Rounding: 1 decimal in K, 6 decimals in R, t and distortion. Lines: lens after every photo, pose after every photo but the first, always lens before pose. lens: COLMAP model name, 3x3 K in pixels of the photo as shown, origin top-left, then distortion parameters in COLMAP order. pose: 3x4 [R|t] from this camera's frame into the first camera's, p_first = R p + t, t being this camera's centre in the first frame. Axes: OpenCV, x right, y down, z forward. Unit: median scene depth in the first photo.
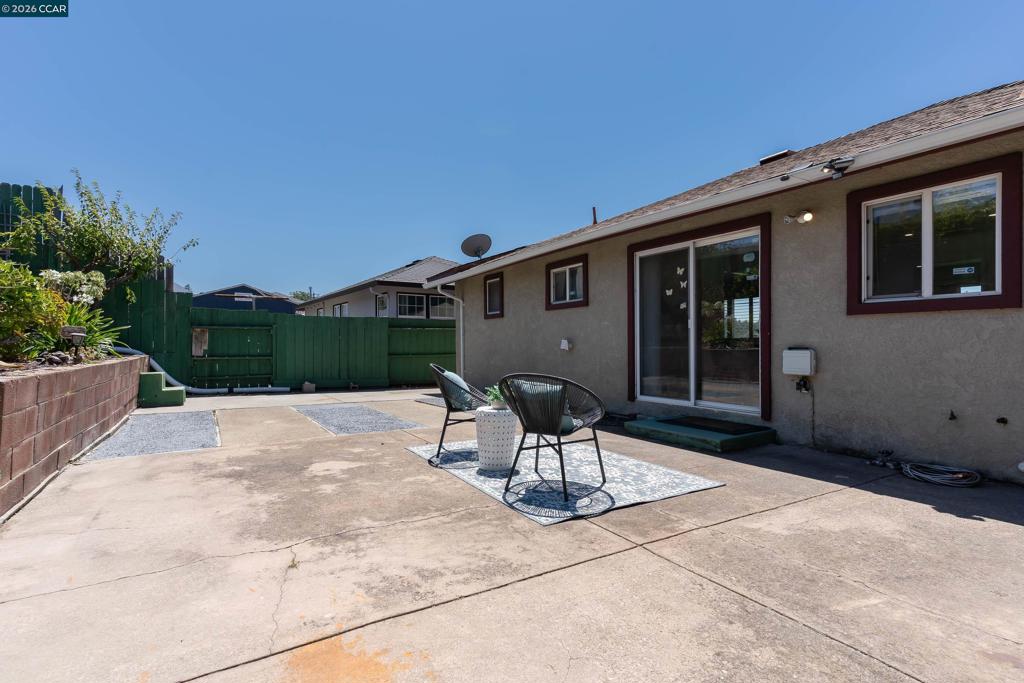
lens RADIAL K [[489.8, 0, 504.2], [0, 489.8, 347.9], [0, 0, 1]] dist [0.002006, 0.000809]
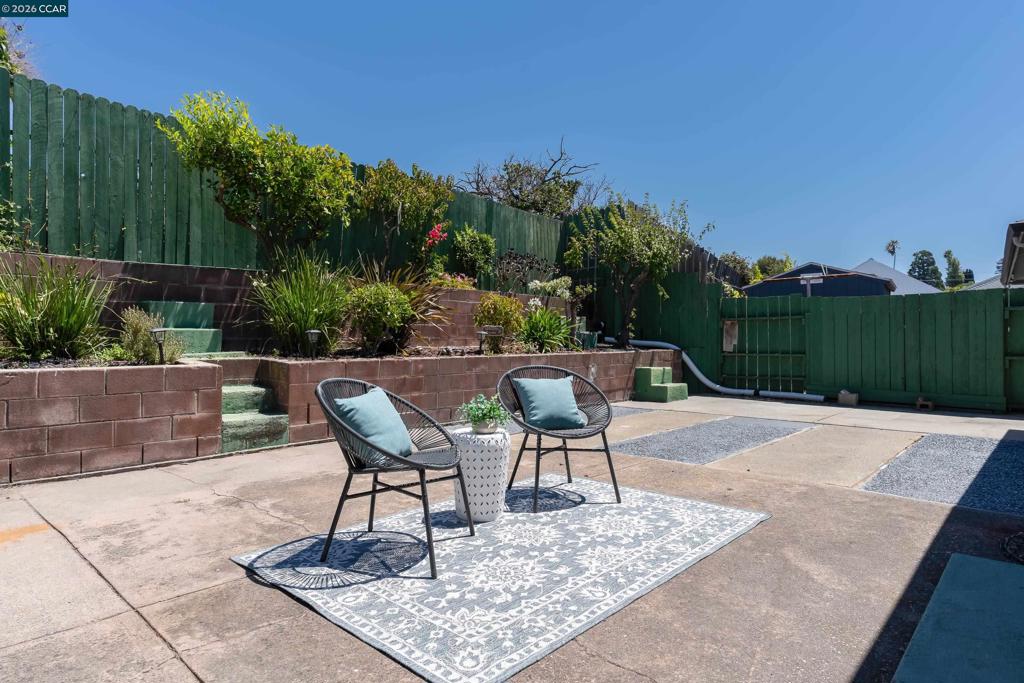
lens RADIAL K [[593.1, 0, 503.8], [0, 593.1, 347.5], [0, 0, 1]] dist [-0.002819, 0.000801]
pose [[0.277498, 0.008785, -0.960686, 0.705423], [0.000219, 0.999958, 0.009207, -0.002819], [0.960726, -0.002766, 0.277484, 0.701950]]
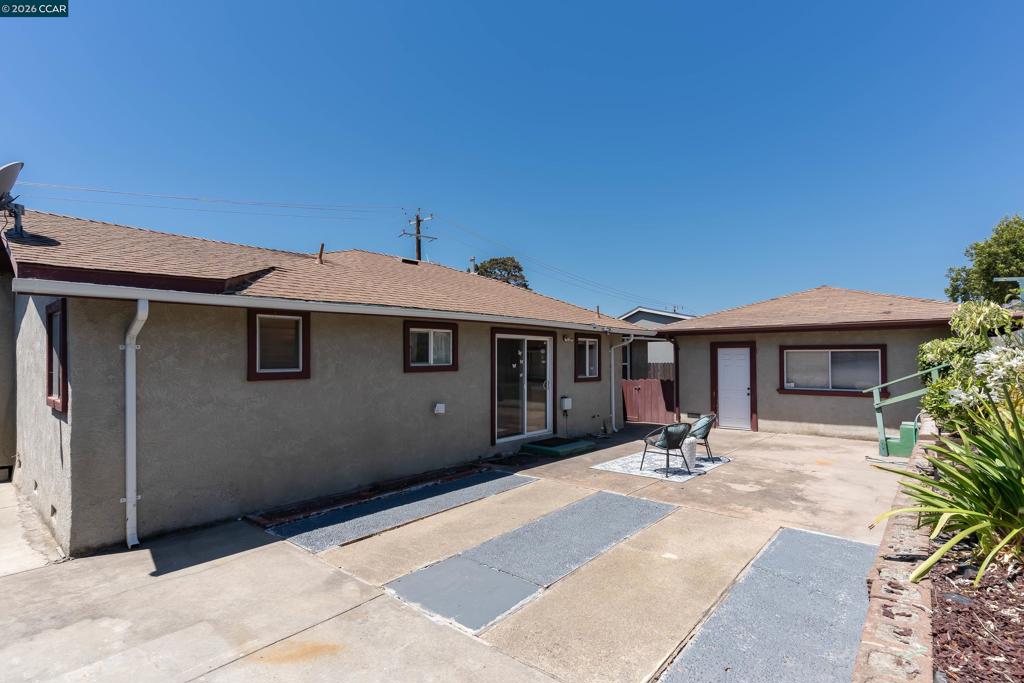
lens RADIAL K [[497.4, 0, 512.0], [0, 497.4, 356.6], [0, 0, 1]] dist [-0.001092, -0.000057]
pose [[-0.315564, 0.009014, 0.948862, -1.539551], [0.010246, 0.999929, -0.006091, -0.182288], [-0.948849, 0.007800, -0.315634, 2.052097]]
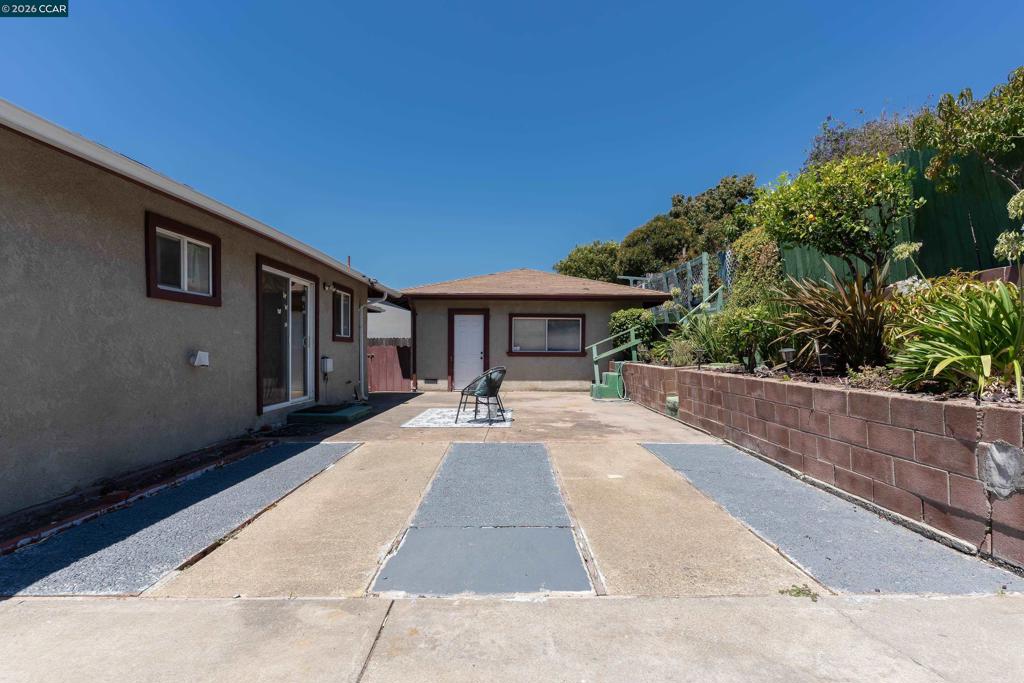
lens RADIAL K [[490.2, 0, 515.4], [0, 490.2, 362.8], [0, 0, 1]] dist [0.002373, 0.001417]
pose [[-0.859733, -0.013463, 0.510566, -1.006968], [0.001864, 0.999563, 0.029497, -0.034701], [-0.510740, 0.026312, -0.859333, 2.354717]]
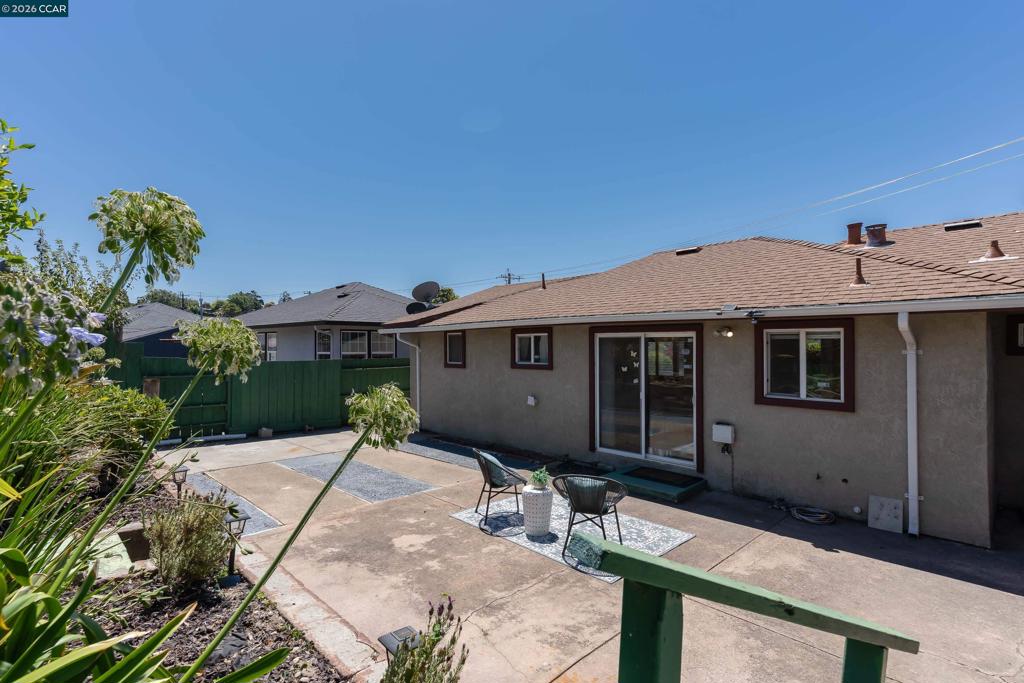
lens RADIAL K [[494.9, 0, 507.0], [0, 494.9, 343.4], [0, 0, 1]] dist [0.000750, 0.000796]
pose [[0.973735, 0.002866, 0.227668, -0.360942], [-0.000430, 0.999942, -0.010750, -0.230158], [-0.227686, 0.010370, 0.973680, -0.278002]]
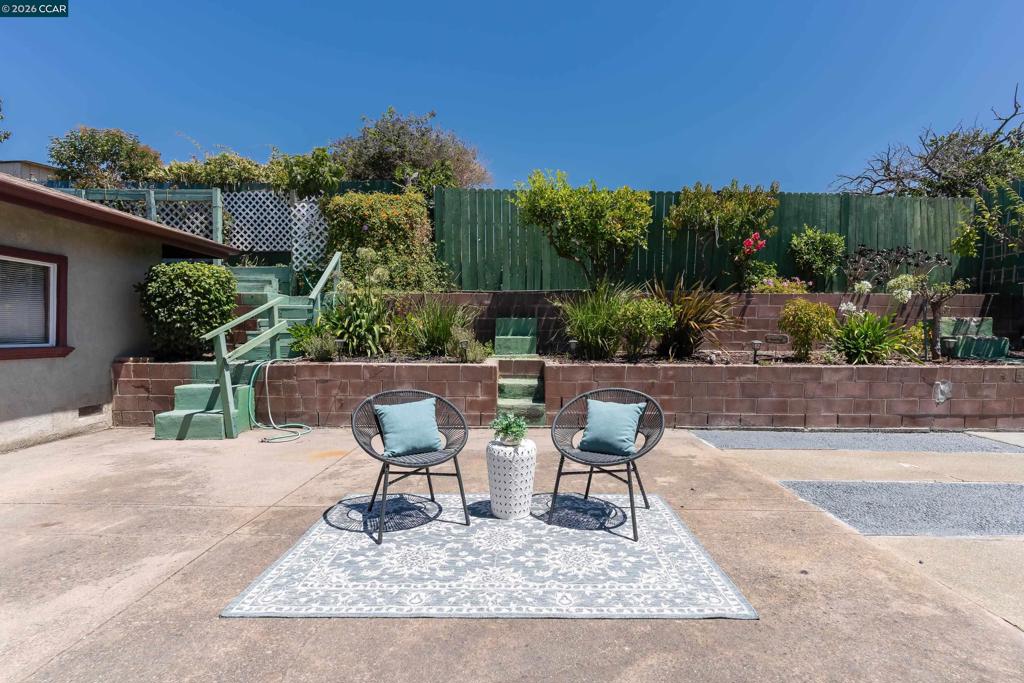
lens RADIAL K [[493.3, 0, 521.5], [0, 493.3, 336.6], [0, 0, 1]] dist [0.002656, 0.000431]
pose [[-0.512228, 0.008121, -0.858811, 0.609425], [-0.007911, 0.999868, 0.014173, -0.059681], [0.858813, 0.014053, -0.512096, 1.267908]]
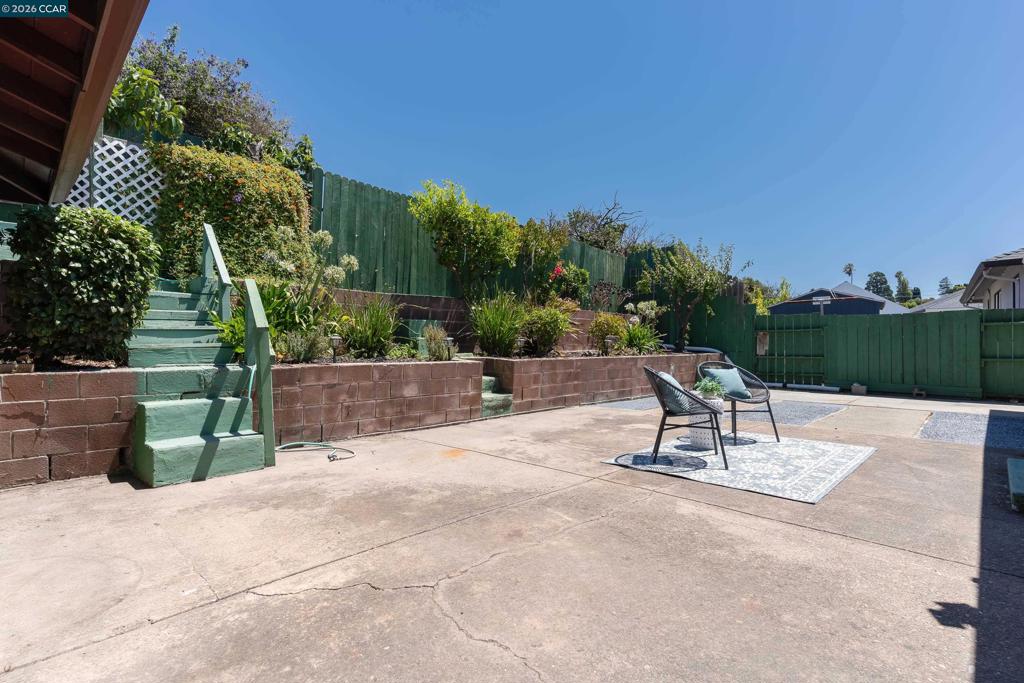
lens RADIAL K [[489.8, 0, 504.2], [0, 489.8, 347.9], [0, 0, 1]] dist [0.002006, 0.000809]
pose [[0.248240, 0.001081, -0.968698, 0.910277], [-0.002400, 0.999997, 0.000501, -0.000416], [0.968696, 0.002201, 0.248241, 0.188331]]
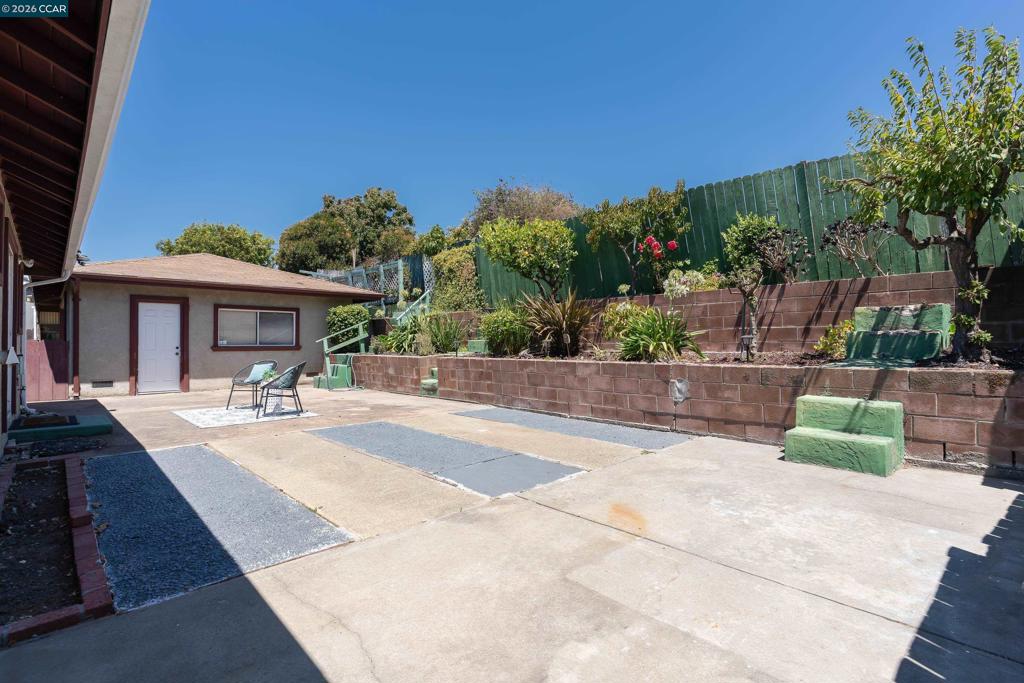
lens RADIAL K [[489.8, 0, 504.2], [0, 489.8, 347.9], [0, 0, 1]] dist [0.002006, 0.000809]
pose [[-0.978240, 0.010866, -0.207191, -0.466291], [0.008039, 0.999863, 0.014478, -0.030869], [0.207319, 0.012497, -0.978193, 2.770175]]
